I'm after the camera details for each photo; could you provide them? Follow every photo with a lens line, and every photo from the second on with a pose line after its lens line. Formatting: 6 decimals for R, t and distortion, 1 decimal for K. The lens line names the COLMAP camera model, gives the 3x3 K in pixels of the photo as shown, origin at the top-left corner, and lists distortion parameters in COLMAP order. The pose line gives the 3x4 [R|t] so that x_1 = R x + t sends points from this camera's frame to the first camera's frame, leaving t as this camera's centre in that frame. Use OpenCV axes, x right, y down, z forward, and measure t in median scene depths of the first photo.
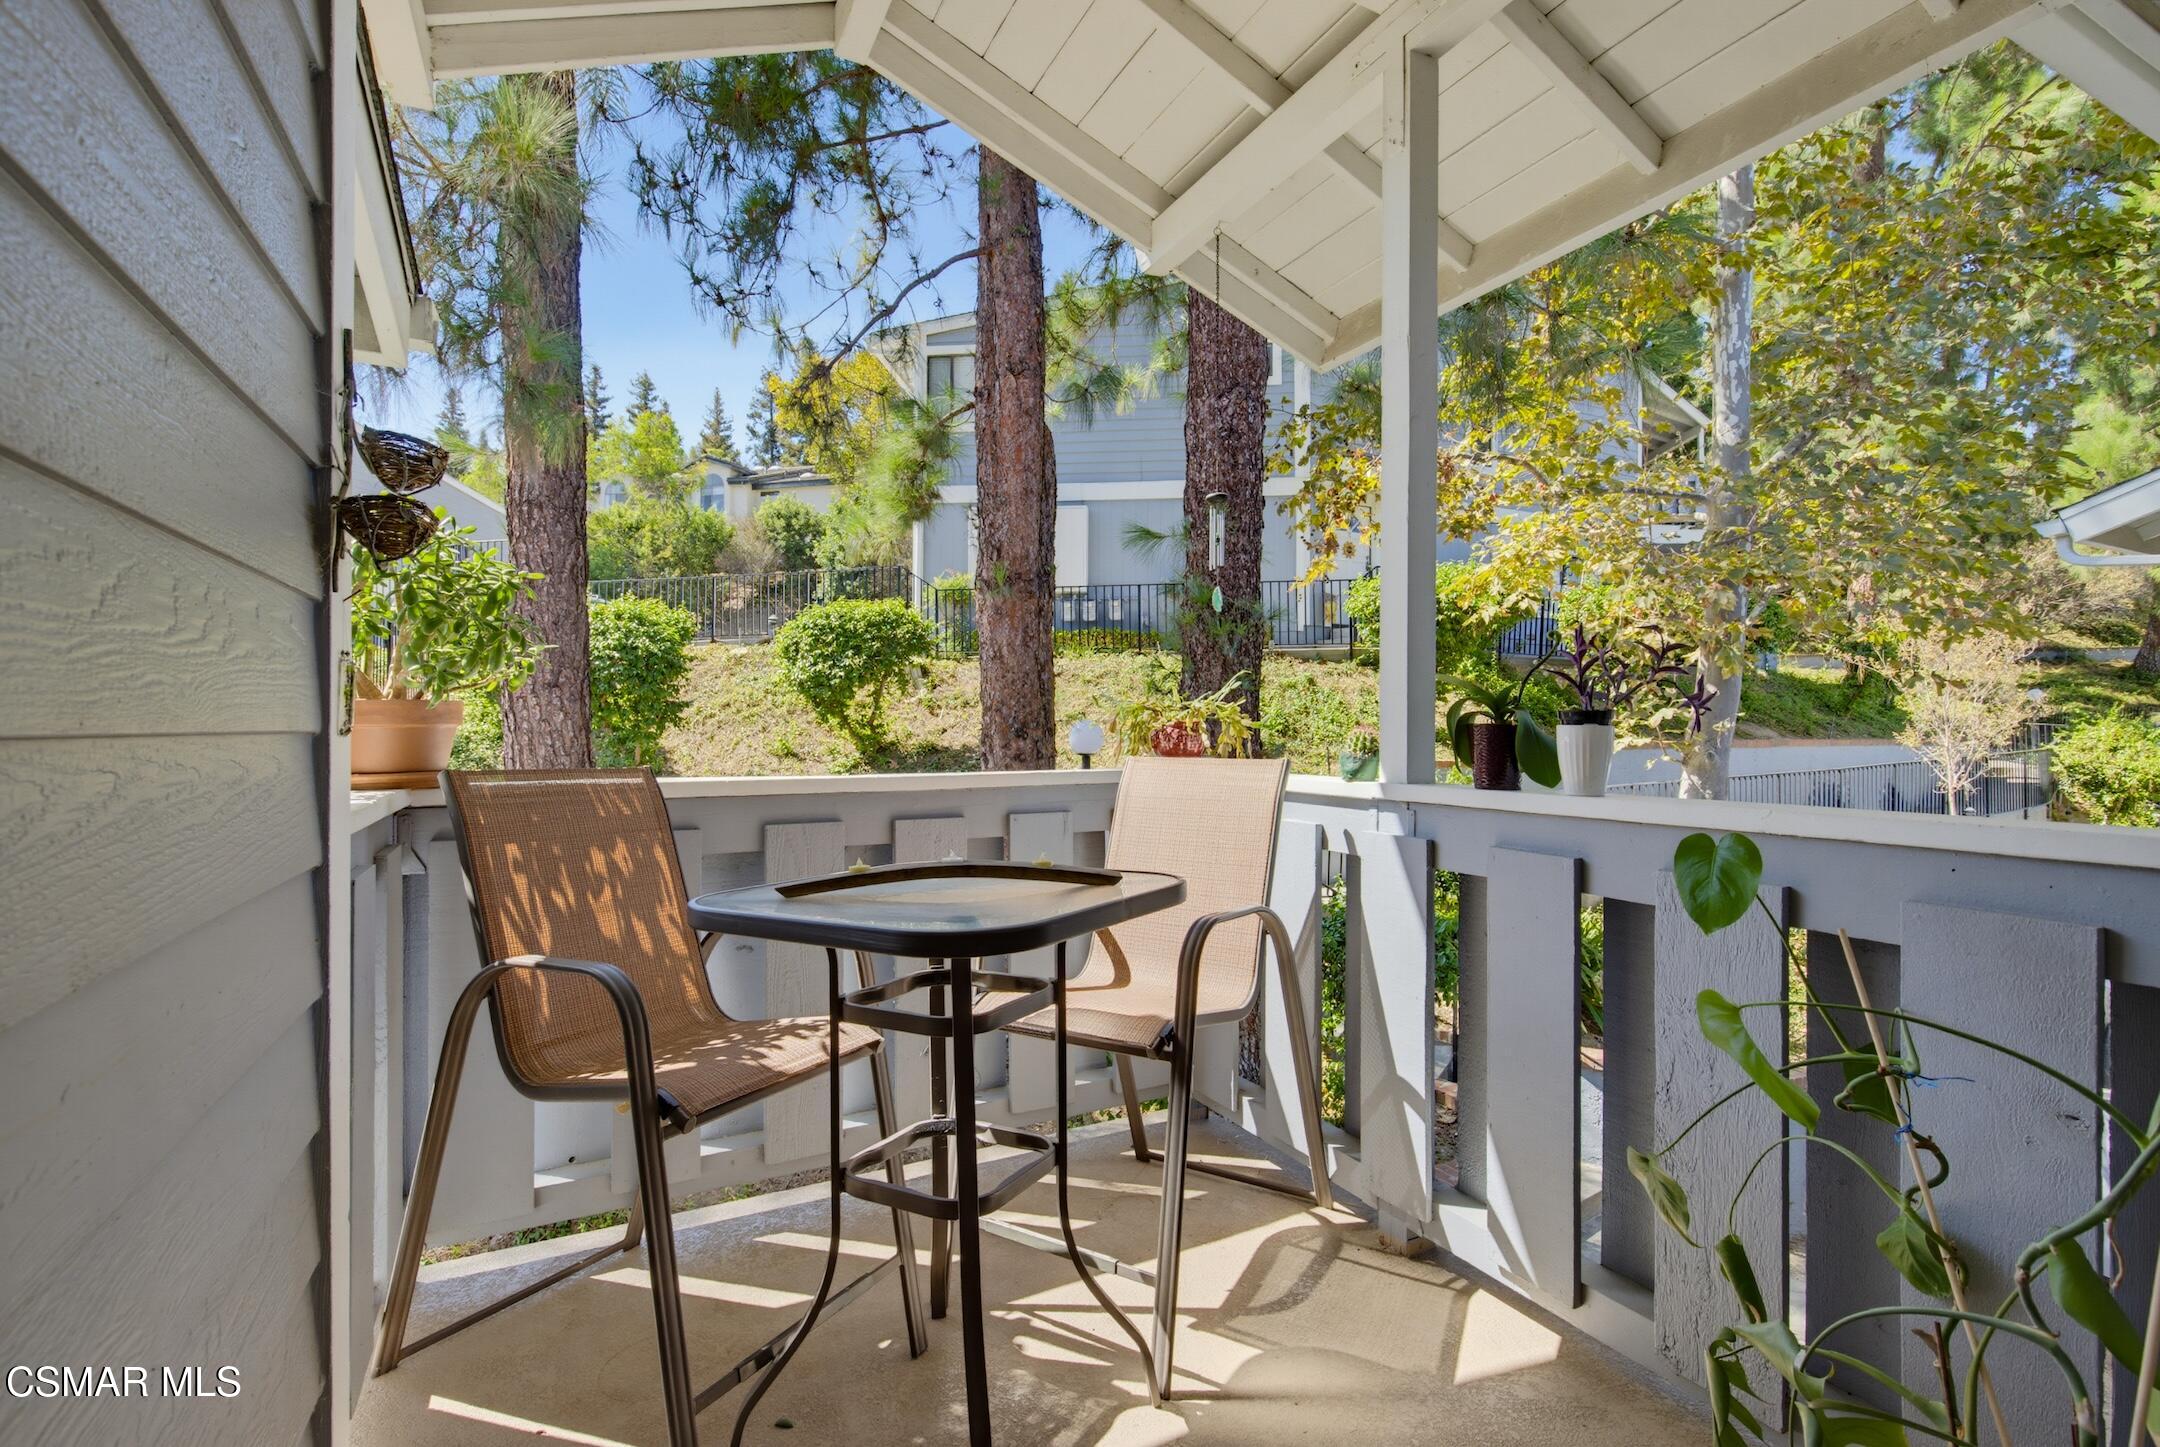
lens RADIAL K [[983.6, 0, 1077.2], [0, 983.6, 730.3], [0, 0, 1]] dist [0.003714, 0.002082]
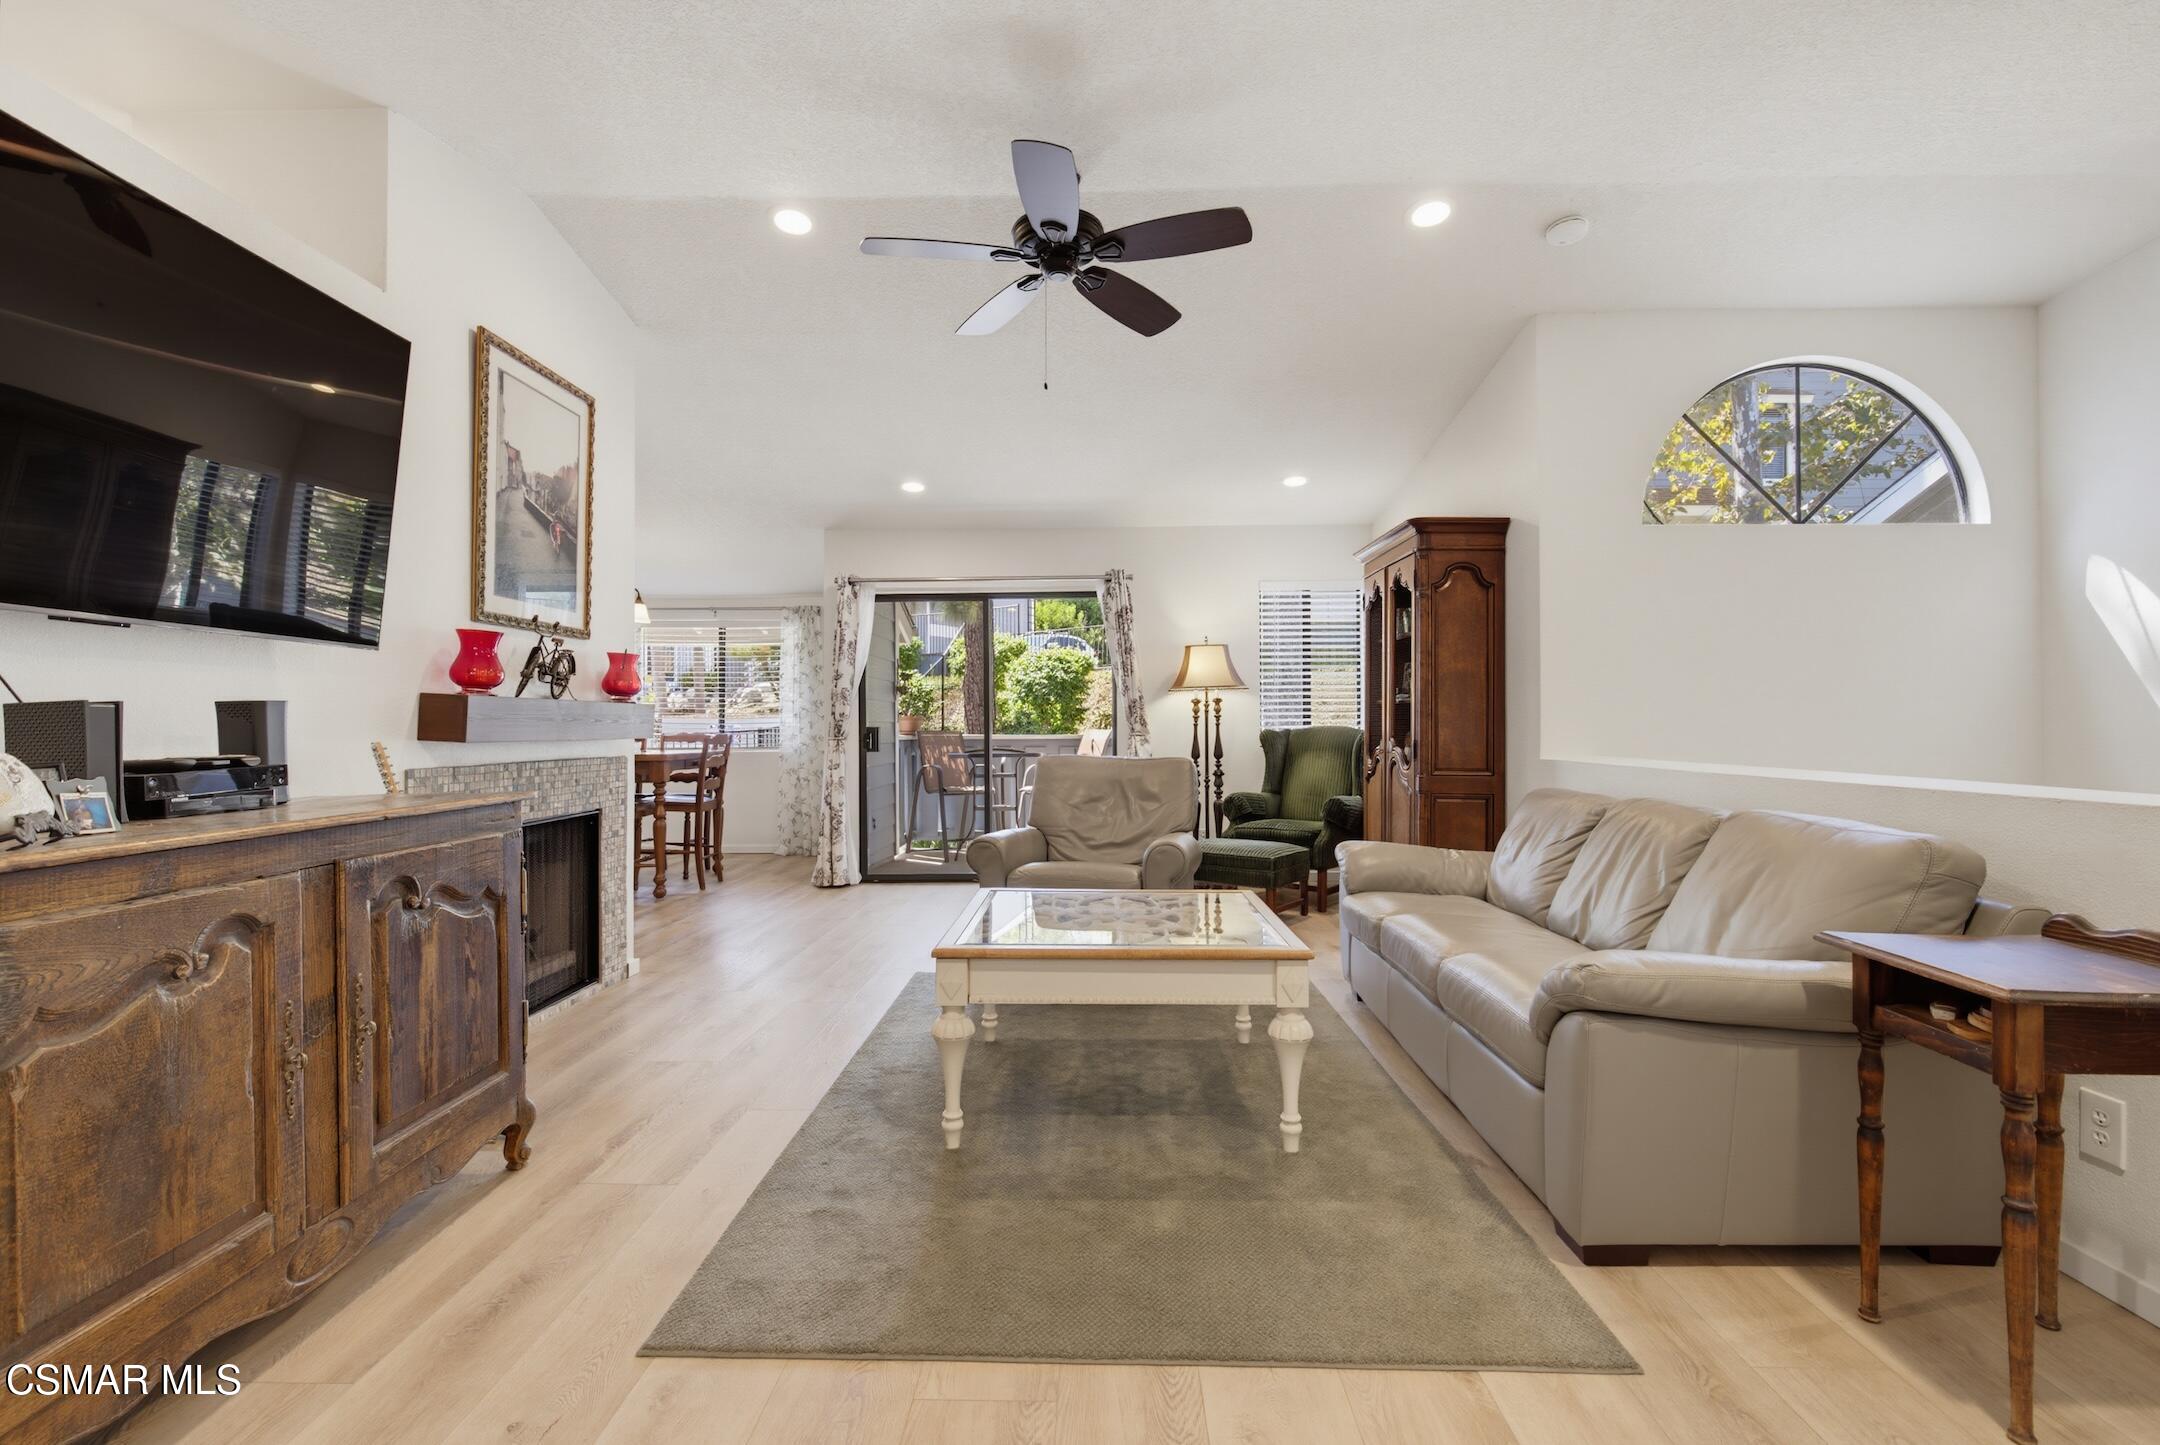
lens RADIAL K [[983.6, 0, 1083.6], [0, 983.6, 714.7], [0, 0, 1]] dist [0.003714, 0.002082]
pose [[0.882984, -0.010040, -0.469296, 0.823991], [0.003629, 0.999887, -0.014562, 0.012174], [0.469390, 0.011154, 0.882921, -1.008924]]
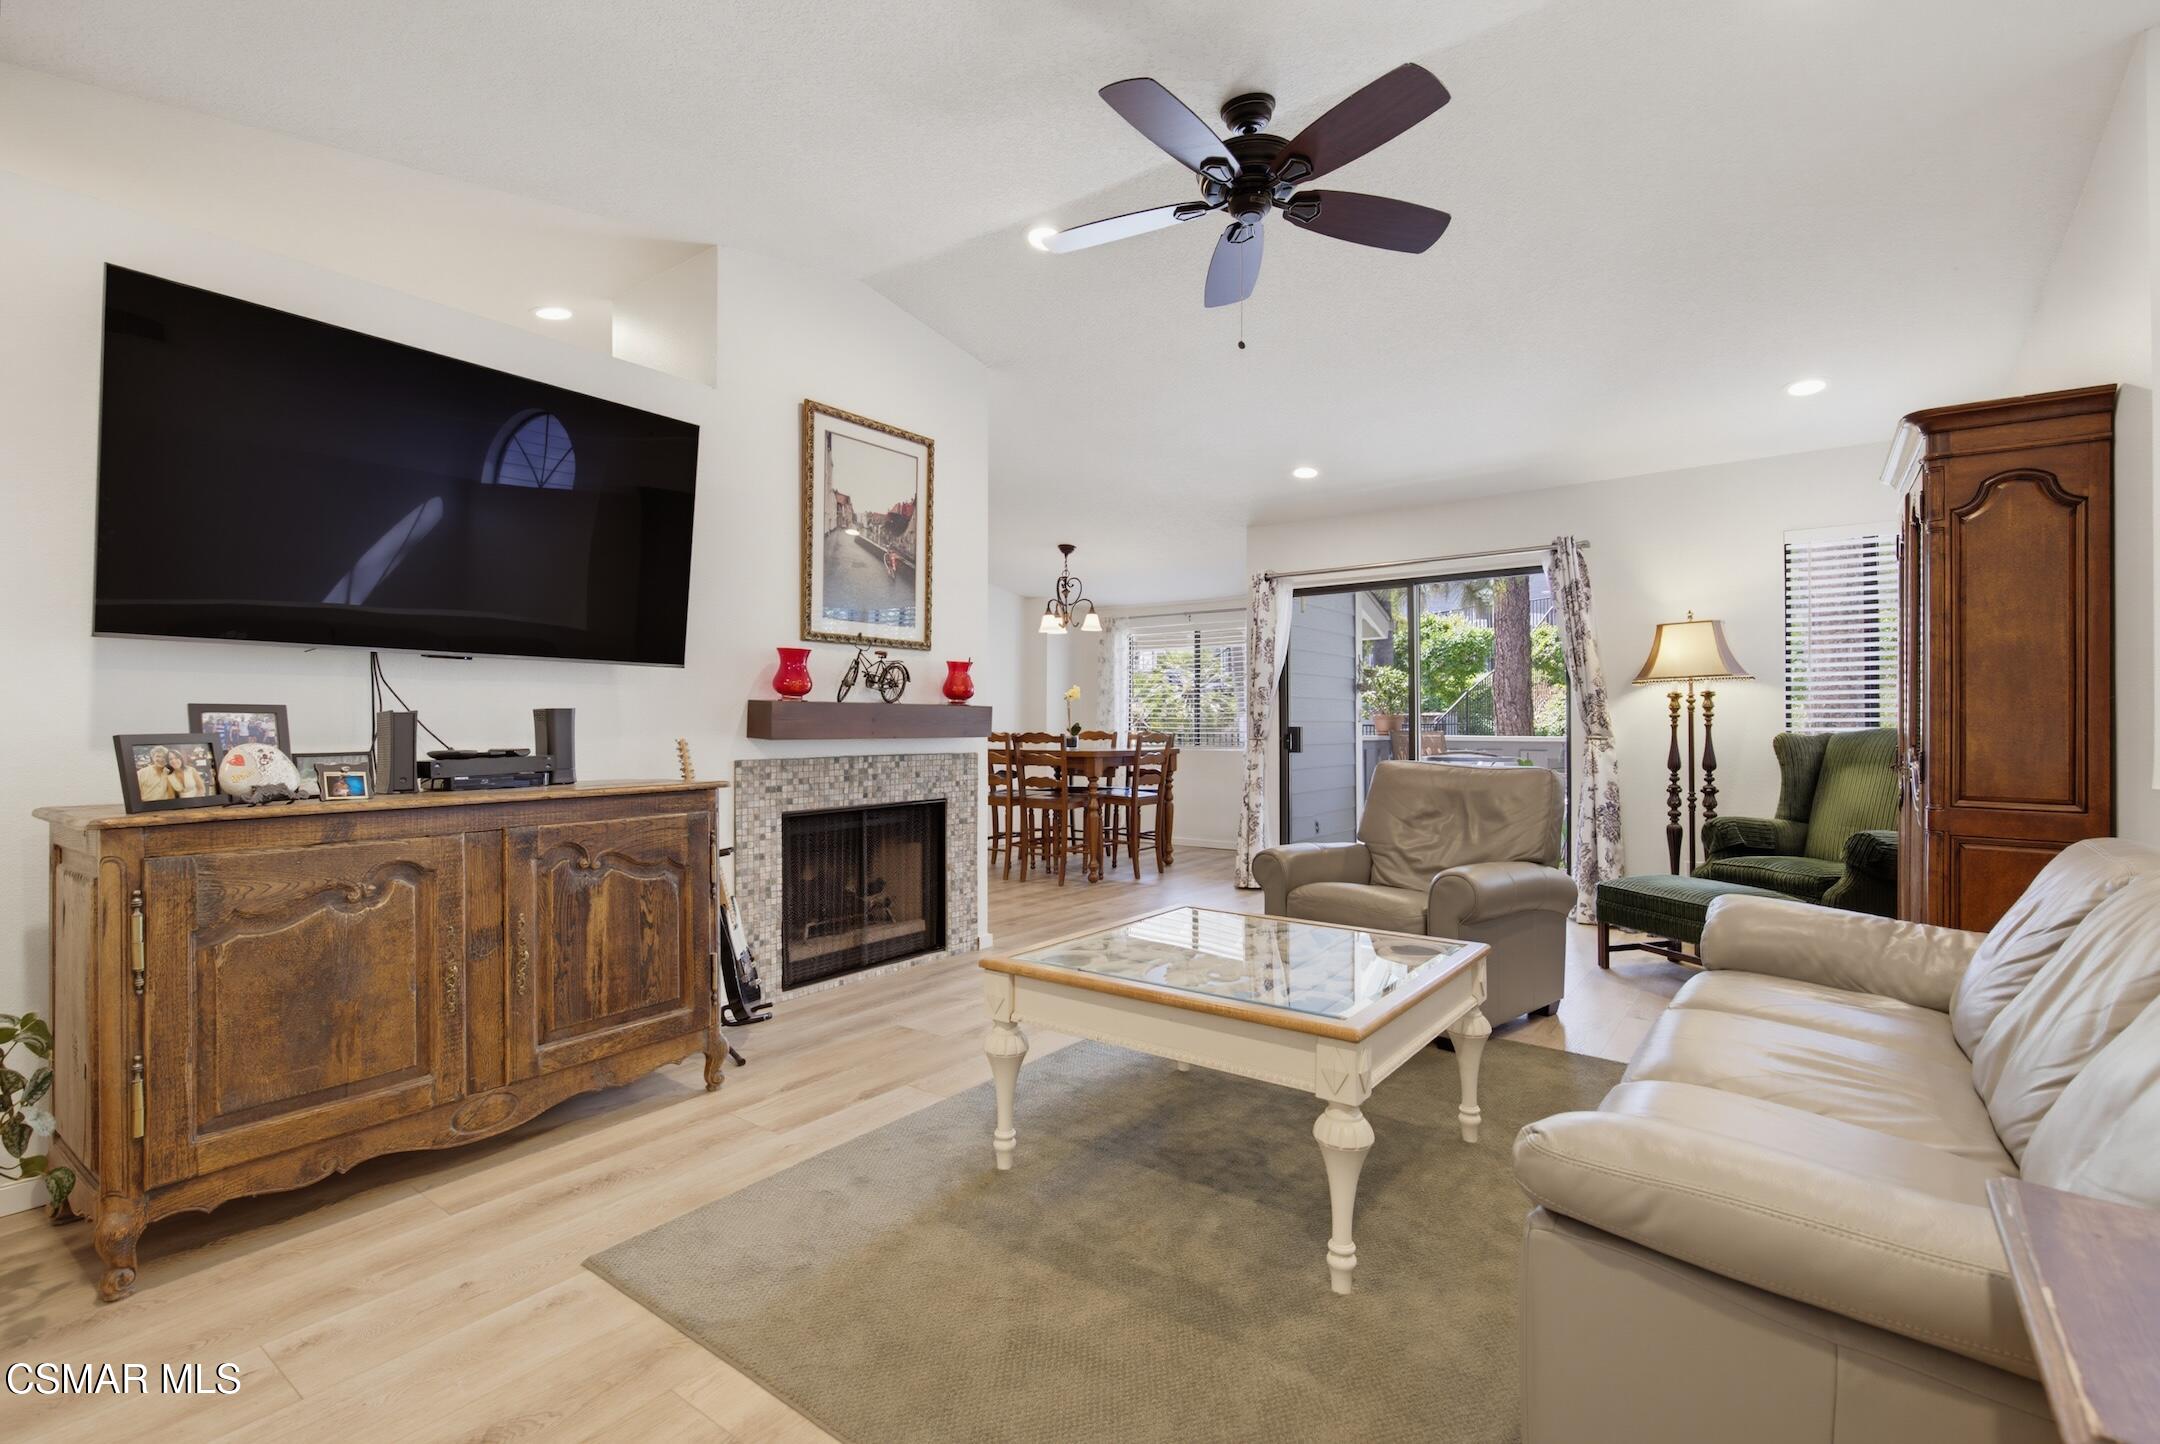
lens RADIAL K [[983.6, 0, 1081.8], [0, 983.6, 716.5], [0, 0, 1]] dist [0.003714, 0.002082]
pose [[0.447716, -0.009166, -0.894129, 0.964545], [-0.001687, 0.999937, -0.011095, 0.009616], [0.894174, 0.006476, 0.447673, -0.796969]]
